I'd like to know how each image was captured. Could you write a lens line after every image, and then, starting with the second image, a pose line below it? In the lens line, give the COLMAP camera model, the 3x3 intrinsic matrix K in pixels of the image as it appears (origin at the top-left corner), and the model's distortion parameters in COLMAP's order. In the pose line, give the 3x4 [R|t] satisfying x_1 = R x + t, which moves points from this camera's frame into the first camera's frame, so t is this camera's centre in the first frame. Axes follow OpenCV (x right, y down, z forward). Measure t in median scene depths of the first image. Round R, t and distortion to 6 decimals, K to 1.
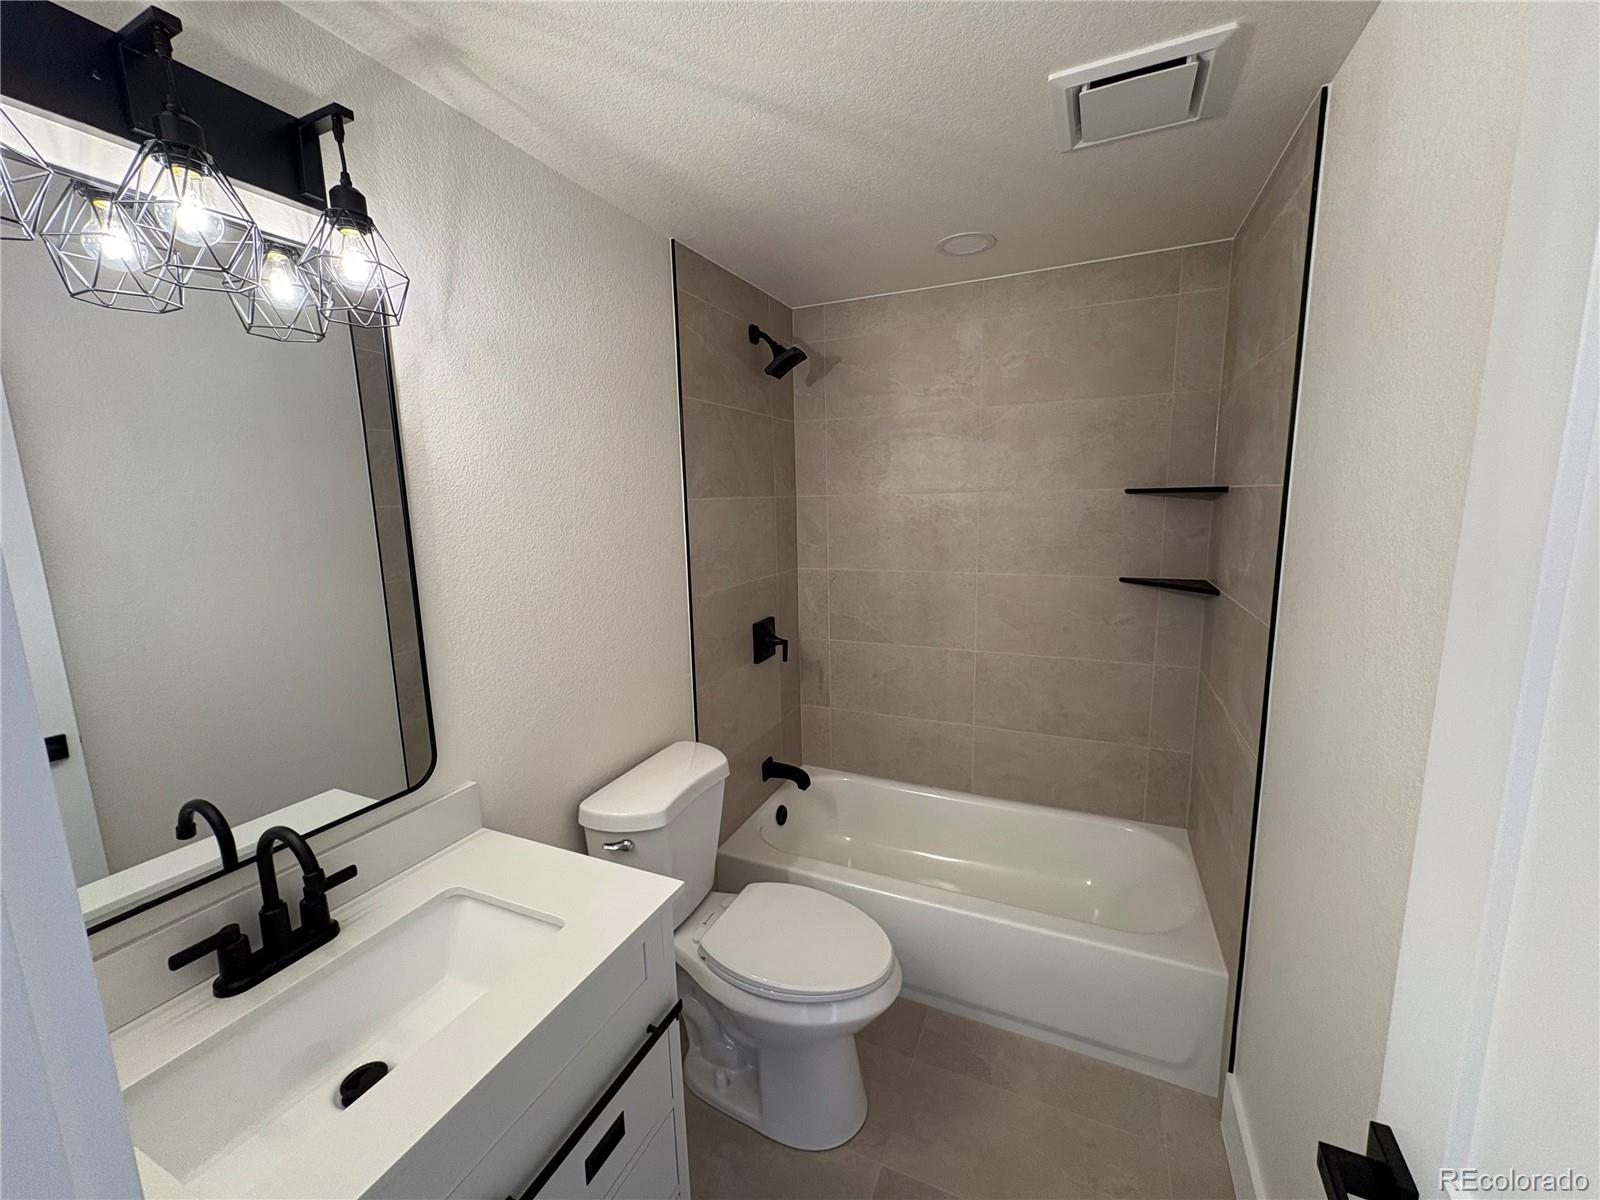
lens RADIAL K [[637.2, 0, 800.1], [0, 637.2, 597.8], [0, 0, 1]] dist [0.002903, 0.000255]
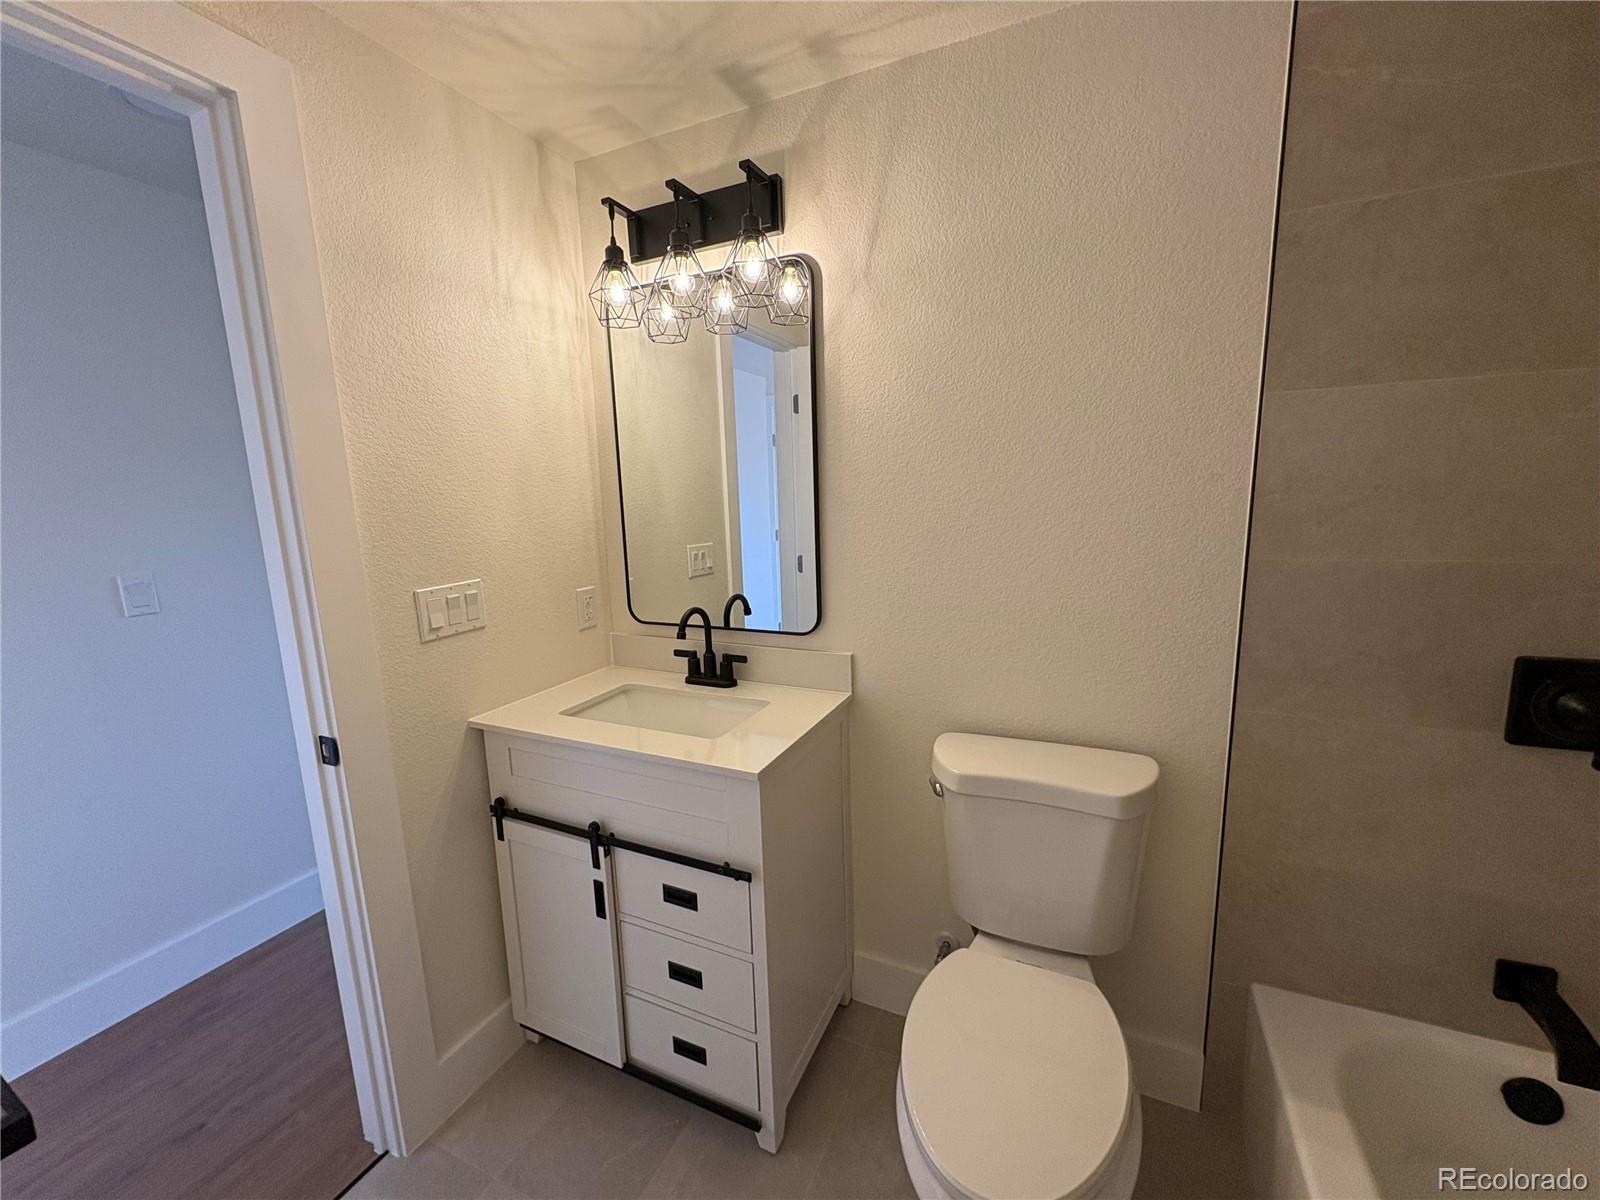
lens RADIAL K [[637.2, 0, 800.1], [0, 637.2, 597.8], [0, 0, 1]] dist [0.002903, 0.000255]
pose [[-0.016689, 0.188826, -0.981869, 0.879884], [-0.125622, 0.973828, 0.189414, -0.050488], [0.991938, 0.126505, 0.007468, 1.129560]]
